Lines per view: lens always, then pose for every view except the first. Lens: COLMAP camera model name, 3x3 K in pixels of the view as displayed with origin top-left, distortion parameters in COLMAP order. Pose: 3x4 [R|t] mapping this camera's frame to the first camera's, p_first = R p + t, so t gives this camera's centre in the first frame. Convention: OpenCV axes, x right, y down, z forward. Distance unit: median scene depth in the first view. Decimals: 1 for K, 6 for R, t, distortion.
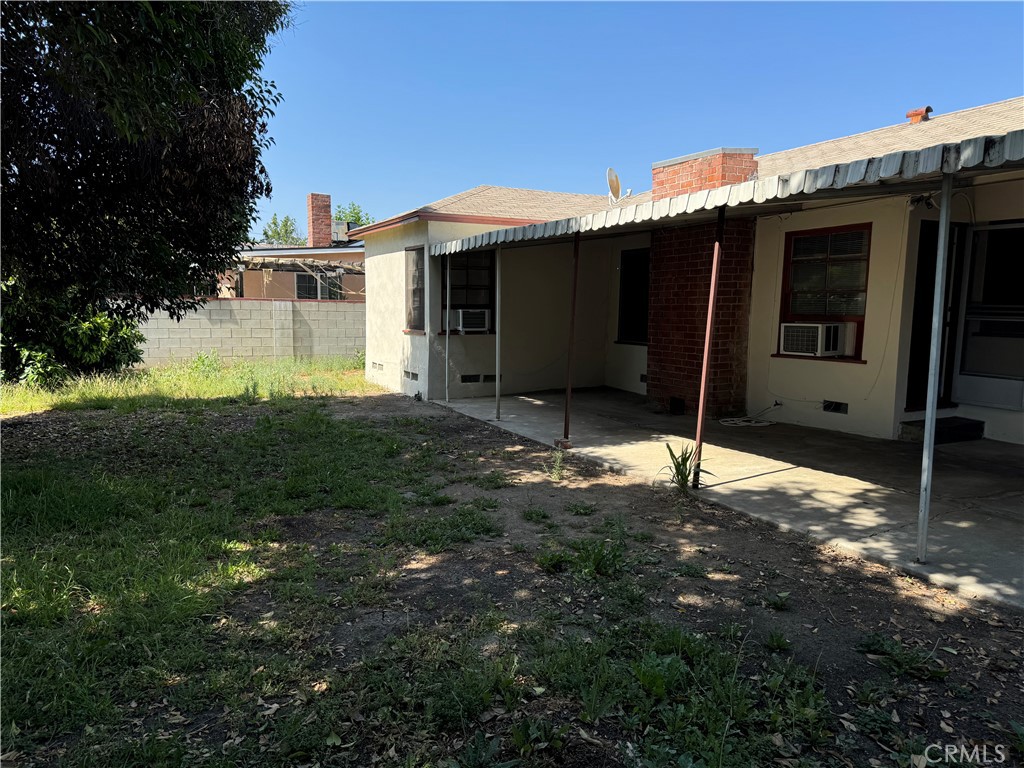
lens RADIAL K [[709.4, 0, 512.0], [0, 709.4, 384.0], [0, 0, 1]] dist [0.090776, -0.133512]
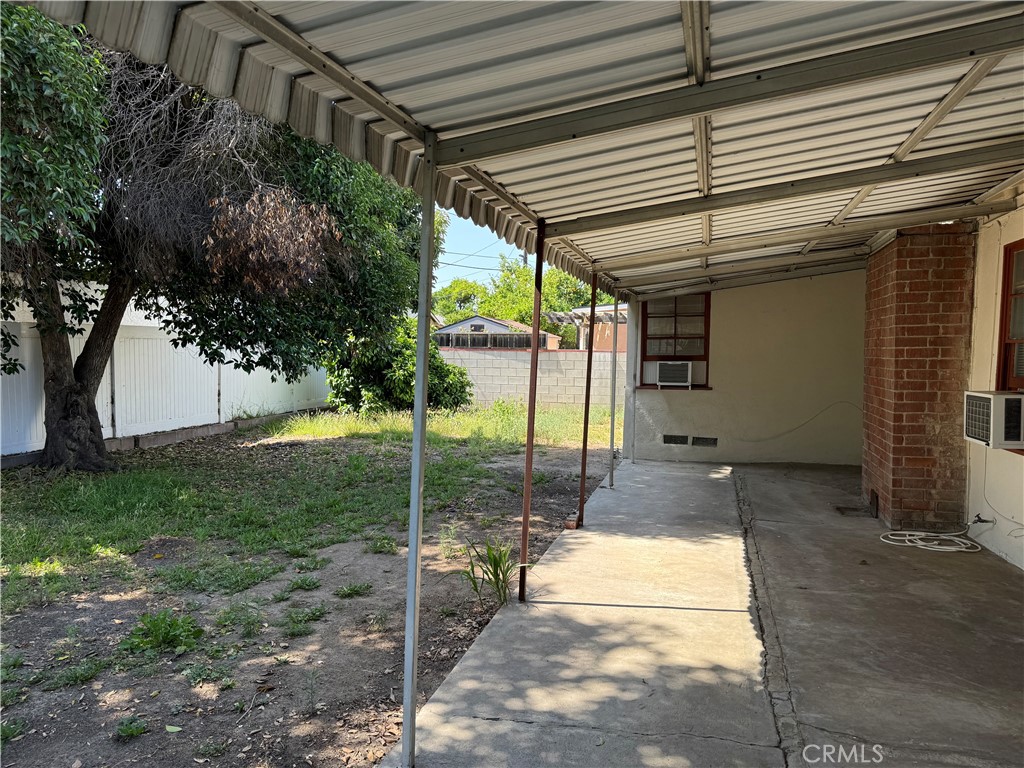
lens RADIAL K [[709.4, 0, 512.0], [0, 709.4, 384.0], [0, 0, 1]] dist [0.090776, -0.133512]
pose [[0.737150, 0.030034, -0.675061, 0.831699], [-0.074343, 0.996552, -0.036843, -0.062350], [0.671627, 0.077345, 0.736841, 0.444807]]
